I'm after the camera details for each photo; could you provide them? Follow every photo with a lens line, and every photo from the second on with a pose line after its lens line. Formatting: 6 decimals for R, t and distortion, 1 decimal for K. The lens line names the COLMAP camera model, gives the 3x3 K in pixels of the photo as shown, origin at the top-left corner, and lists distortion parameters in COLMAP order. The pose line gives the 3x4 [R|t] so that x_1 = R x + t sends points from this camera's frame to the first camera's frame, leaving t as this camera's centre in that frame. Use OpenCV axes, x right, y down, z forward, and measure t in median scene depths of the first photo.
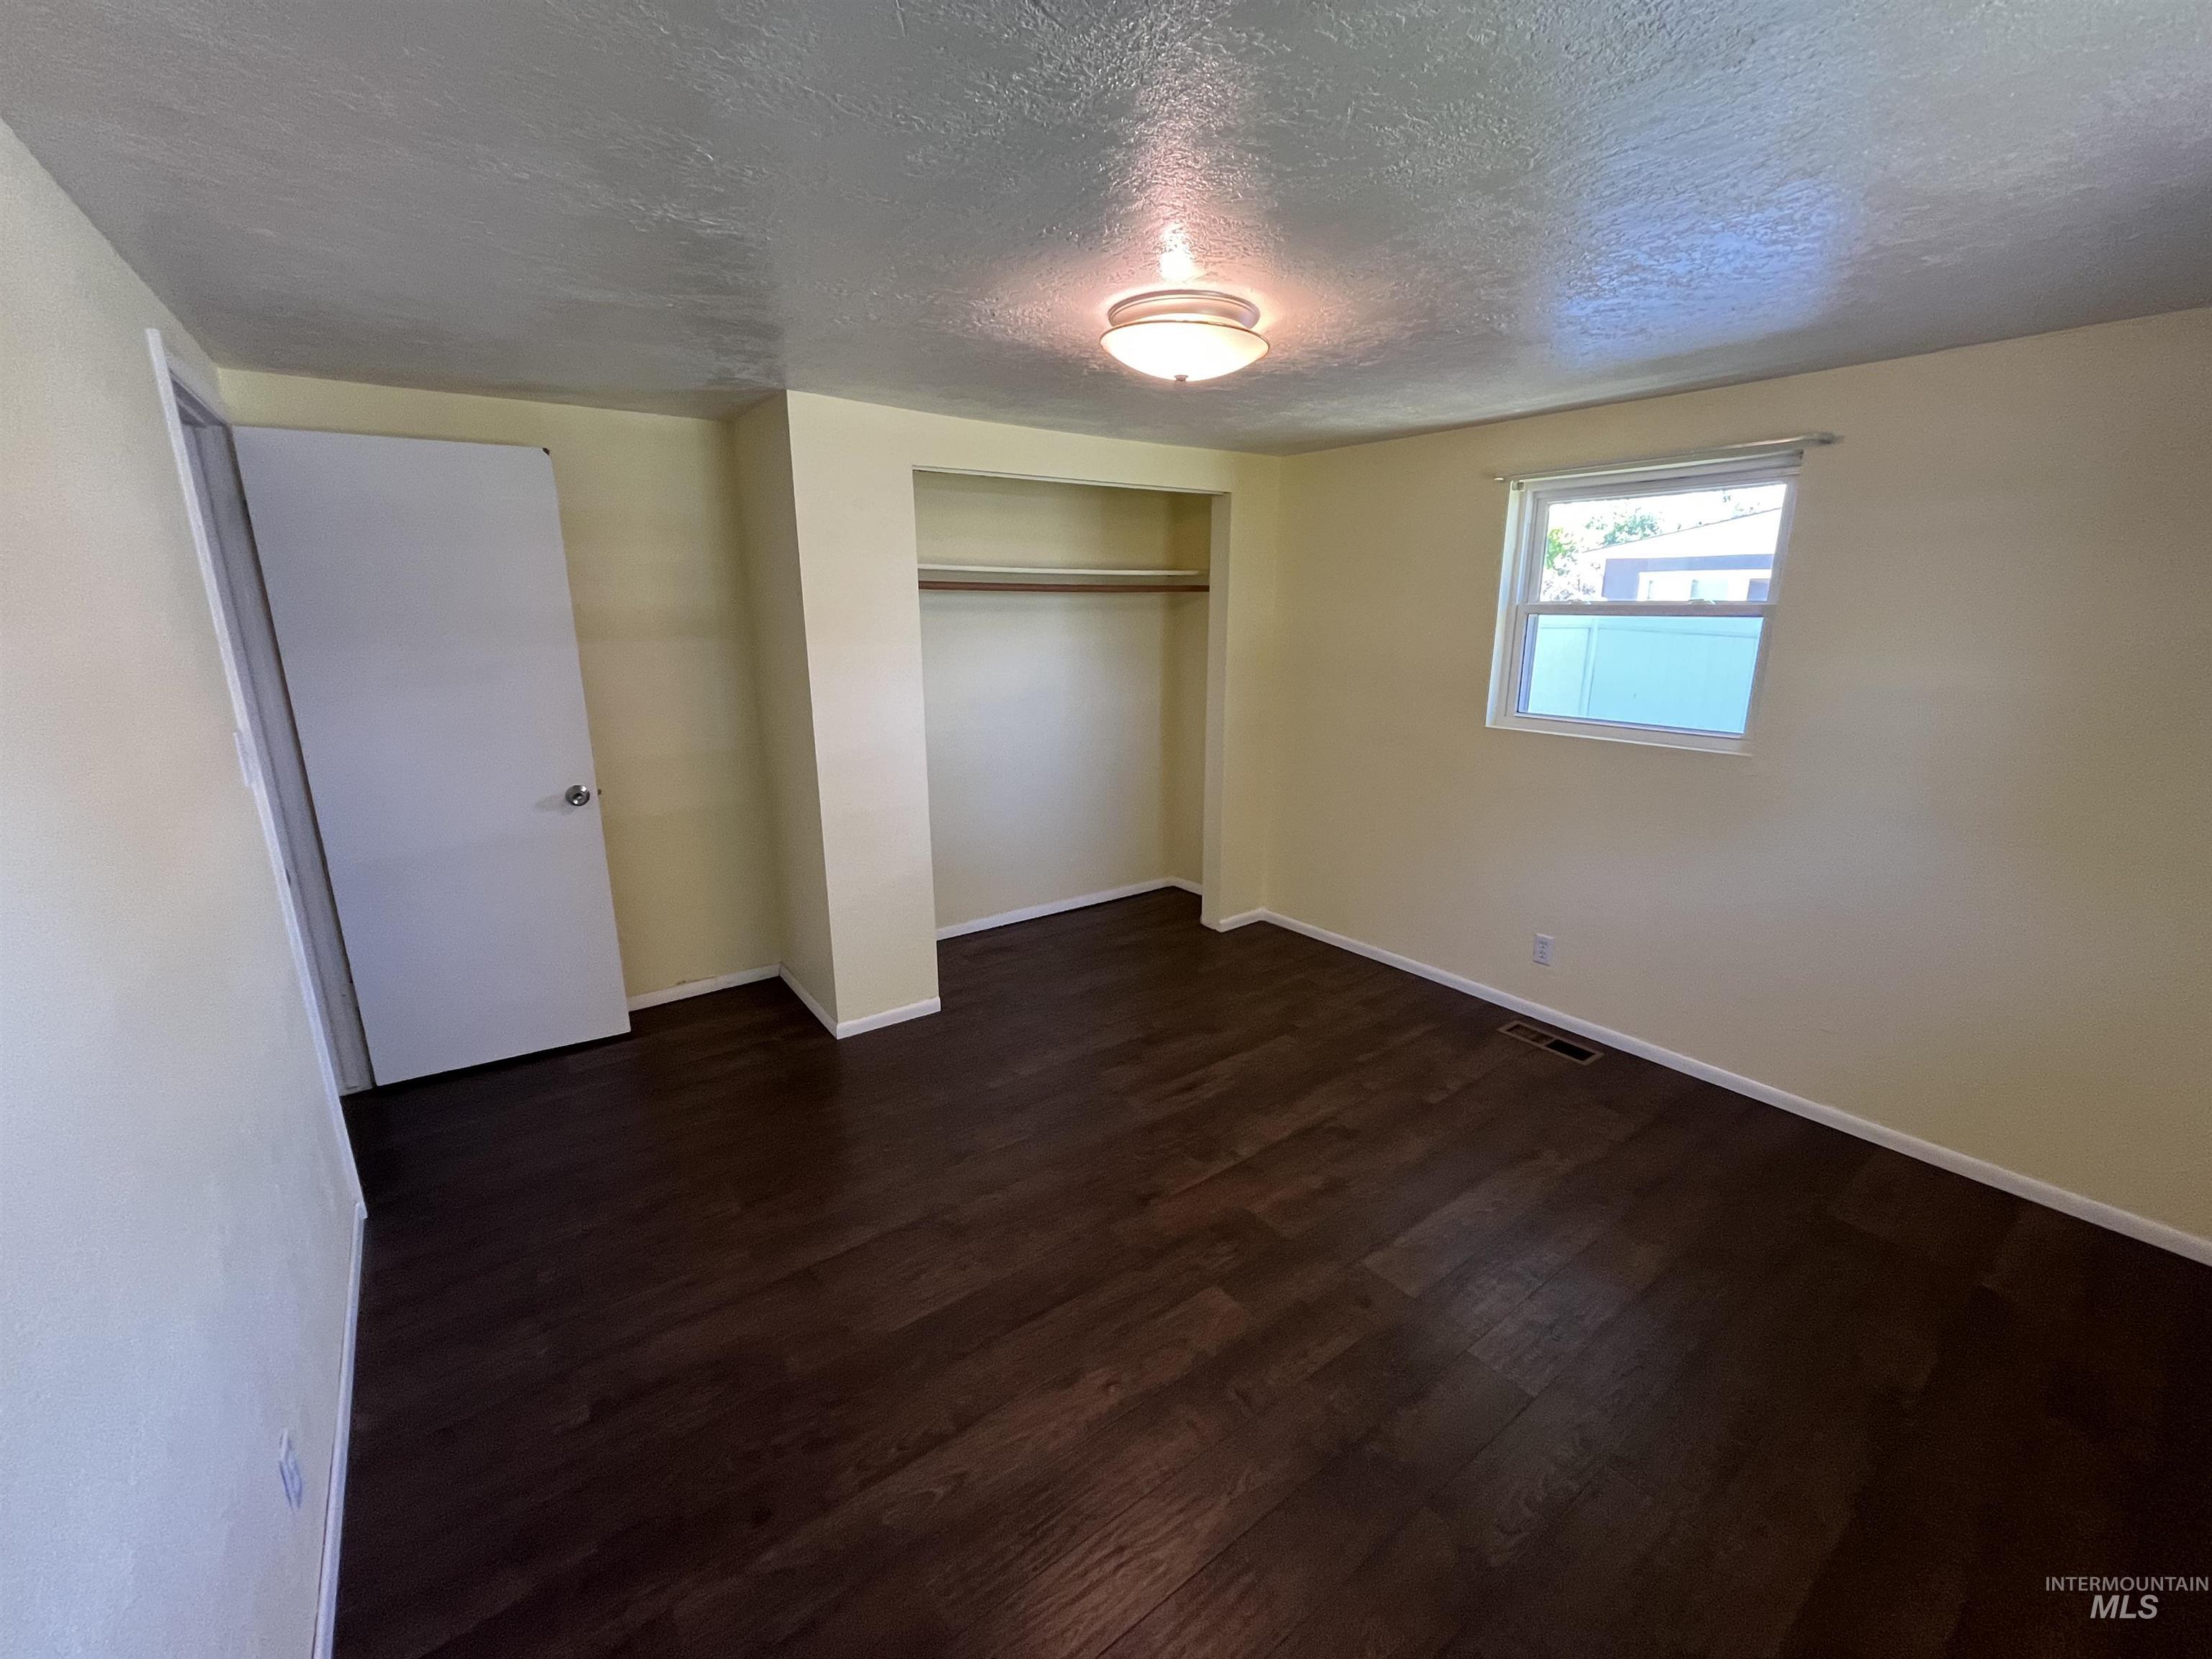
lens RADIAL K [[897.9, 0, 1095.9], [0, 897.9, 826.7], [0, 0, 1]] dist [-0.008779, -0.000271]
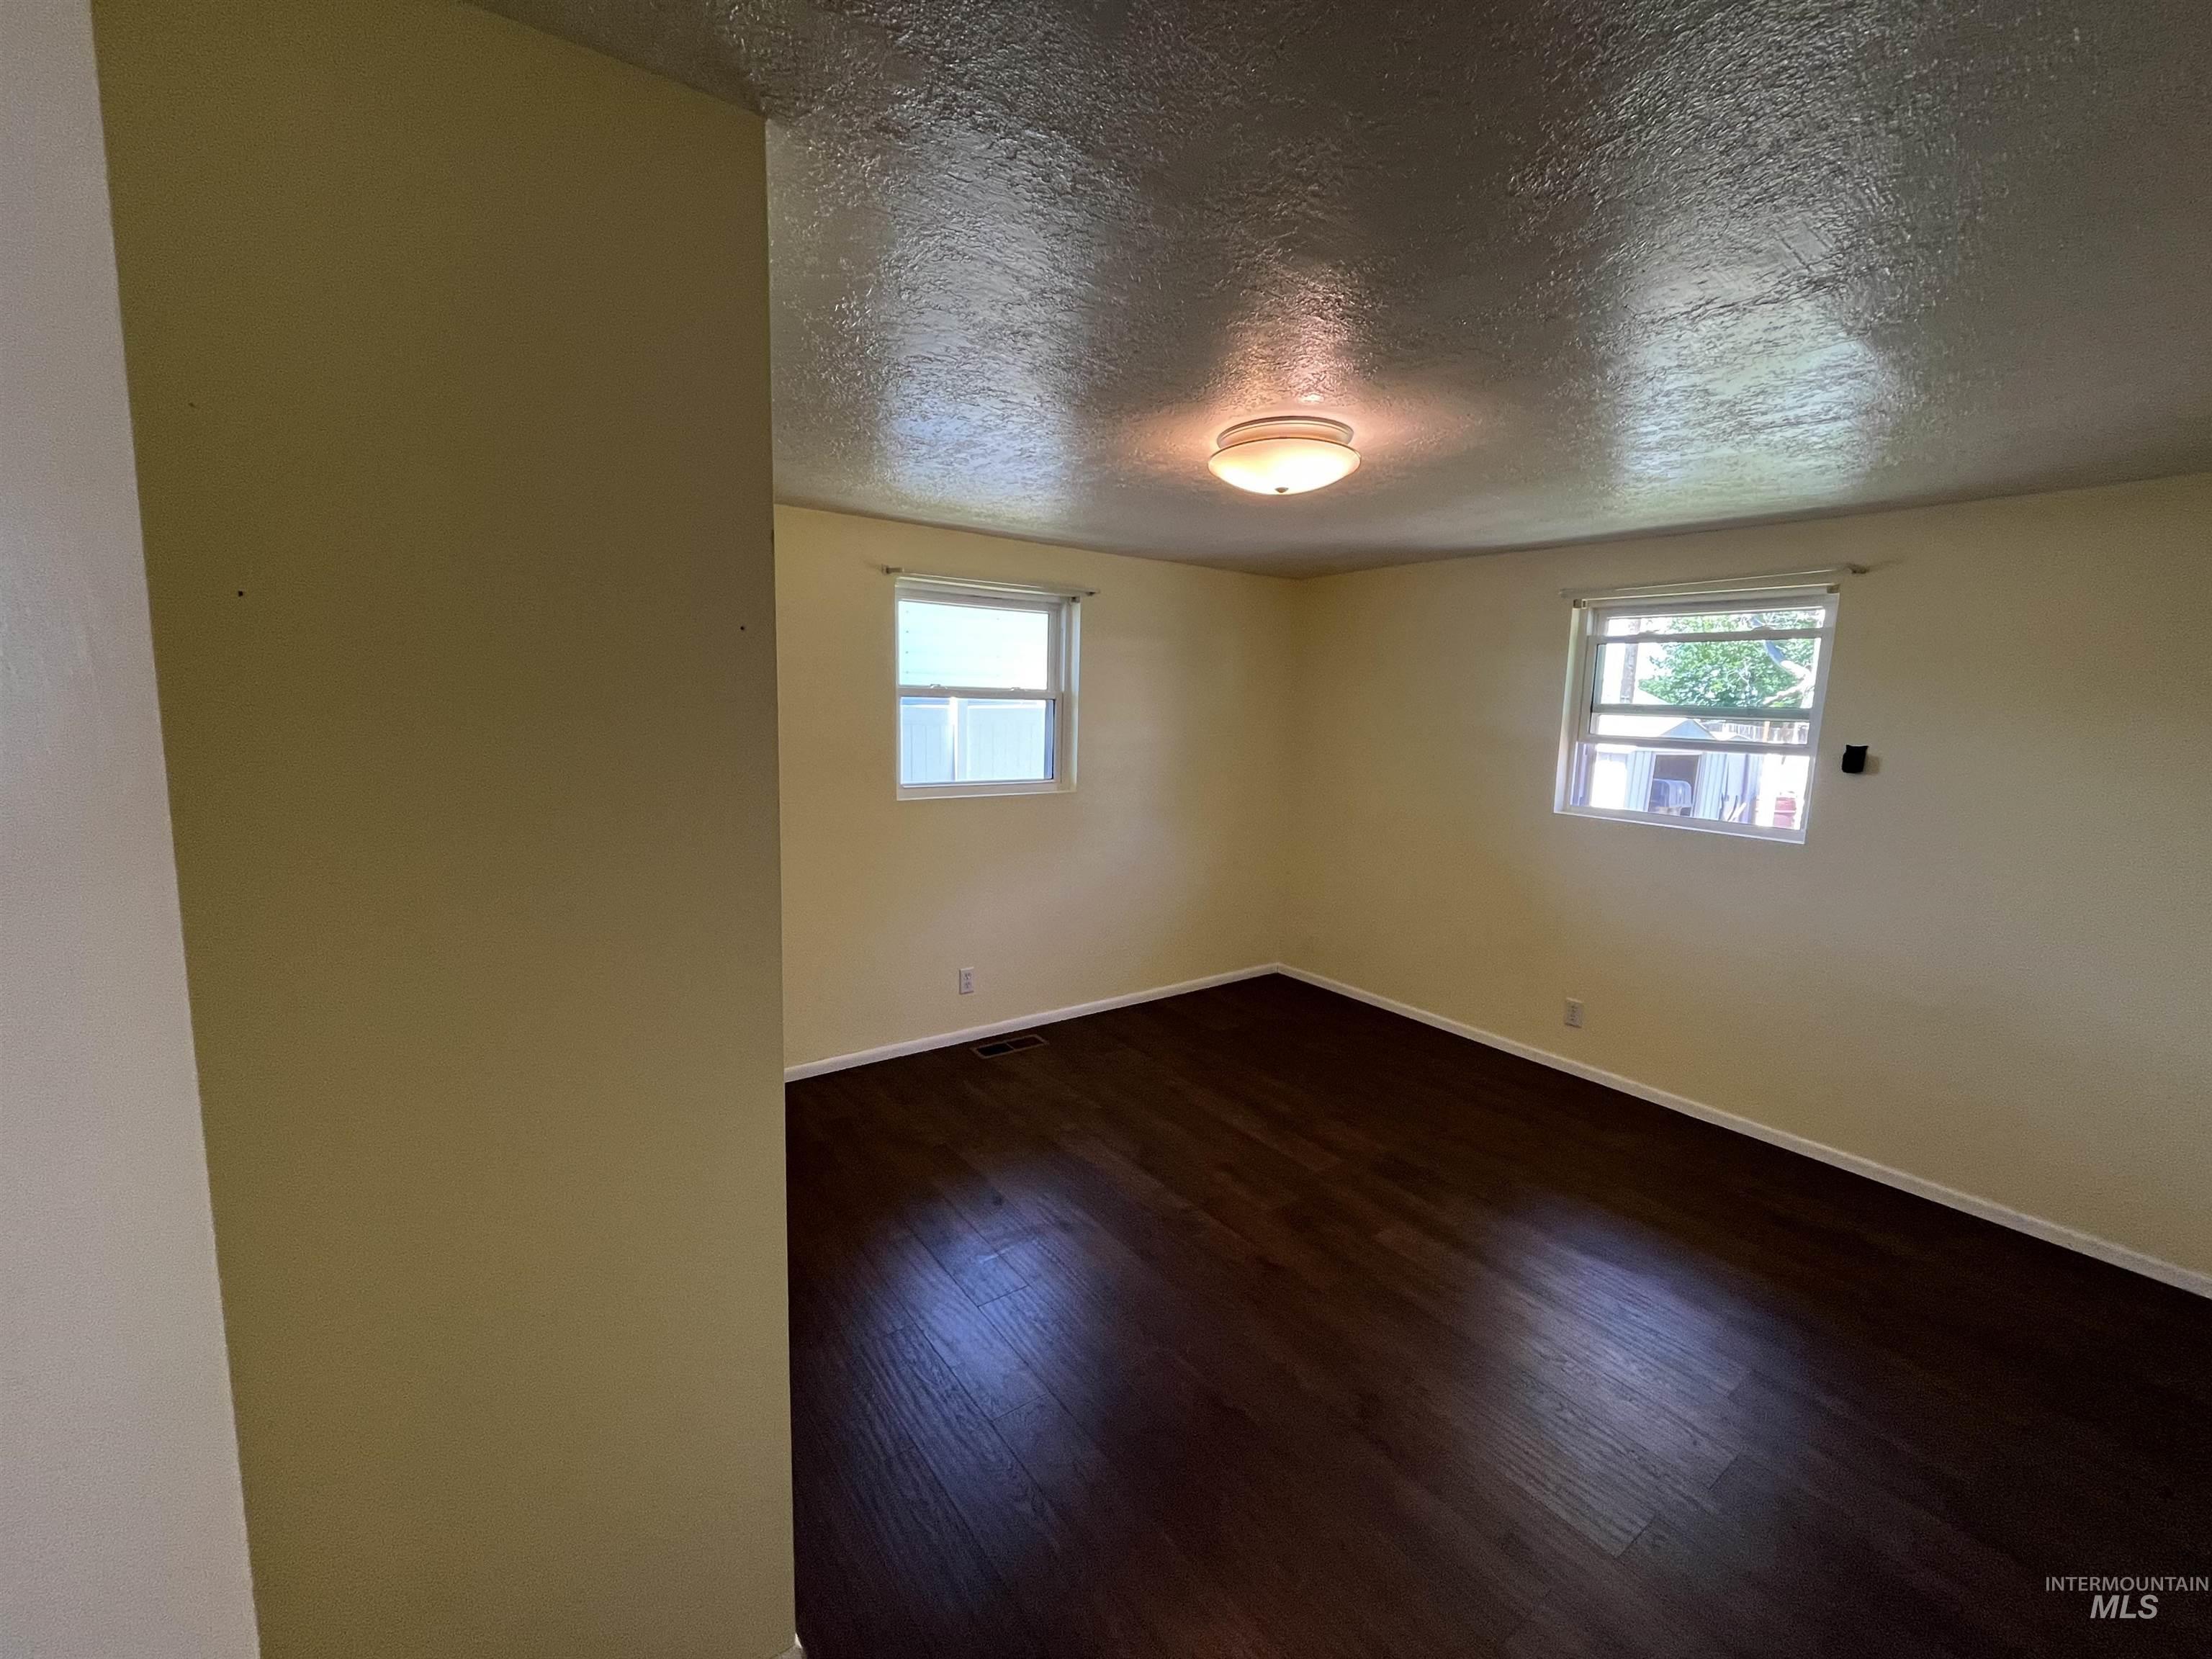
lens RADIAL K [[897.9, 0, 1100.5], [0, 897.9, 830.6], [0, 0, 1]] dist [-0.008779, -0.000271]
pose [[0.009621, -0.139143, 0.990226, -0.697594], [0.224530, 0.965285, 0.133456, -0.187148], [-0.974420, 0.221051, 0.040529, 0.825371]]
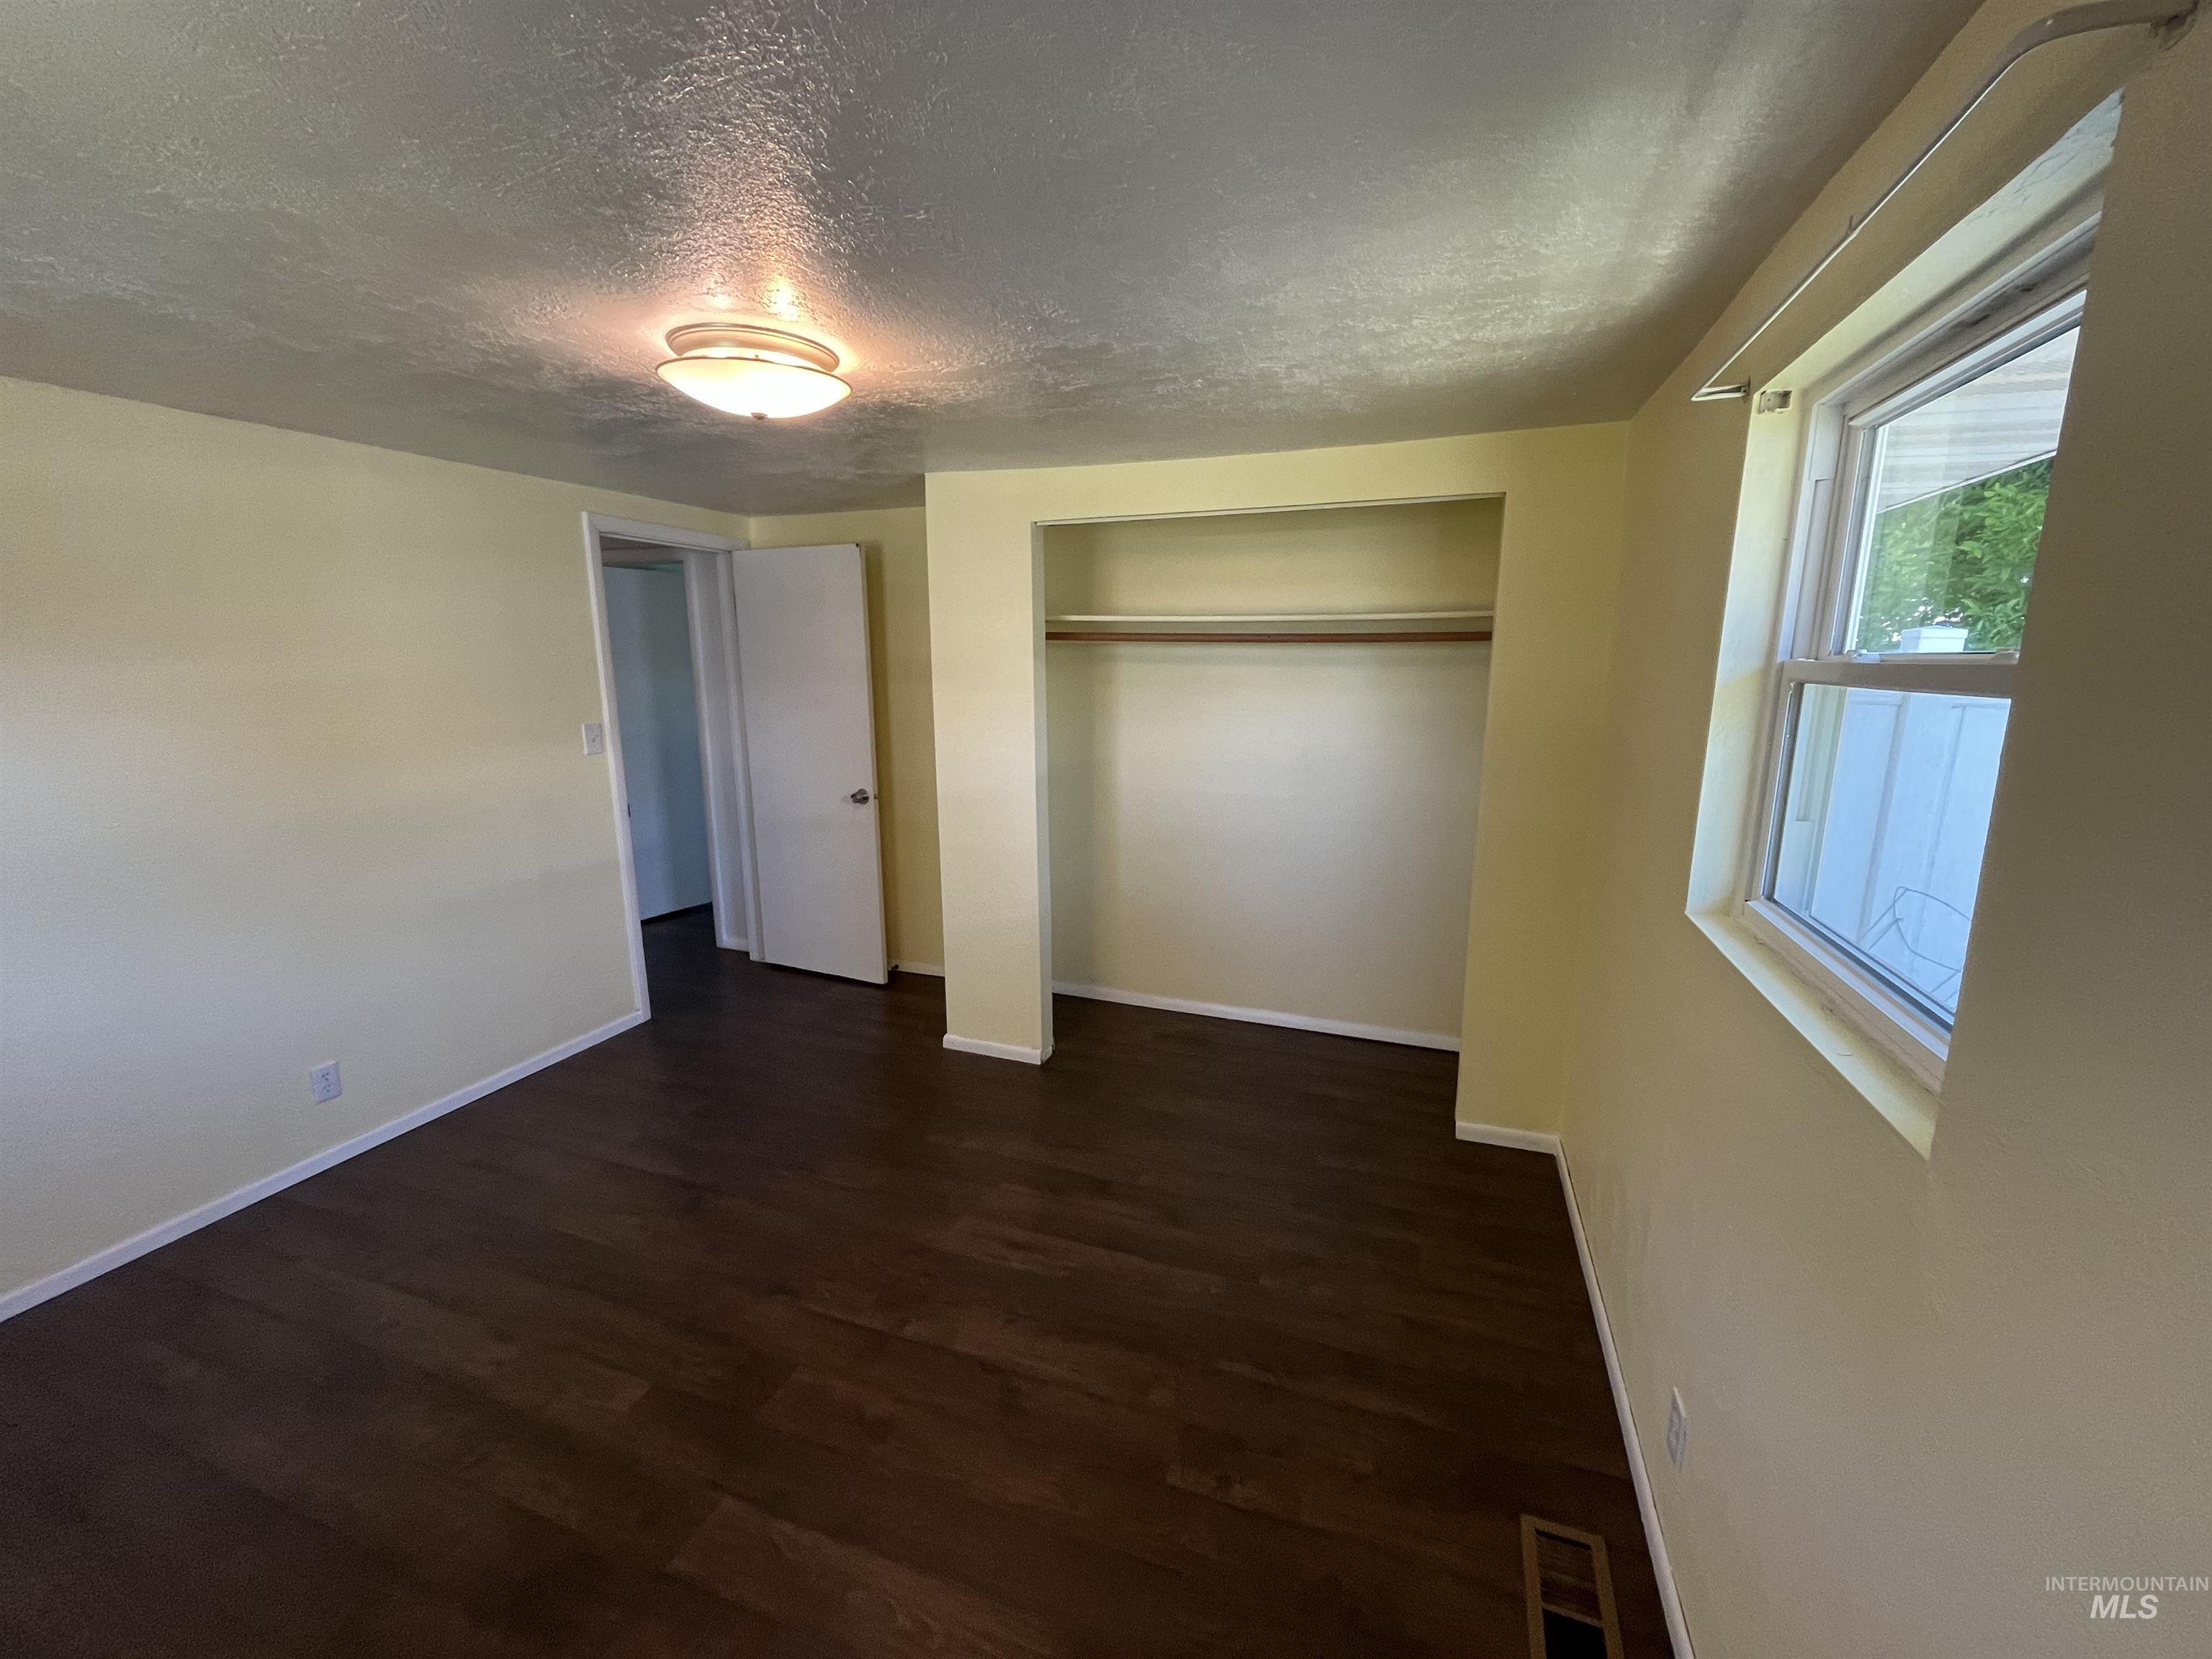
lens RADIAL K [[897.9, 0, 1115.4], [0, 897.9, 825.1], [0, 0, 1]] dist [-0.008779, -0.000271]
pose [[0.557985, 0.155673, -0.815119, 0.732183], [-0.206622, 0.977375, 0.045218, -0.130112], [0.803716, 0.143191, 0.577526, 0.535852]]
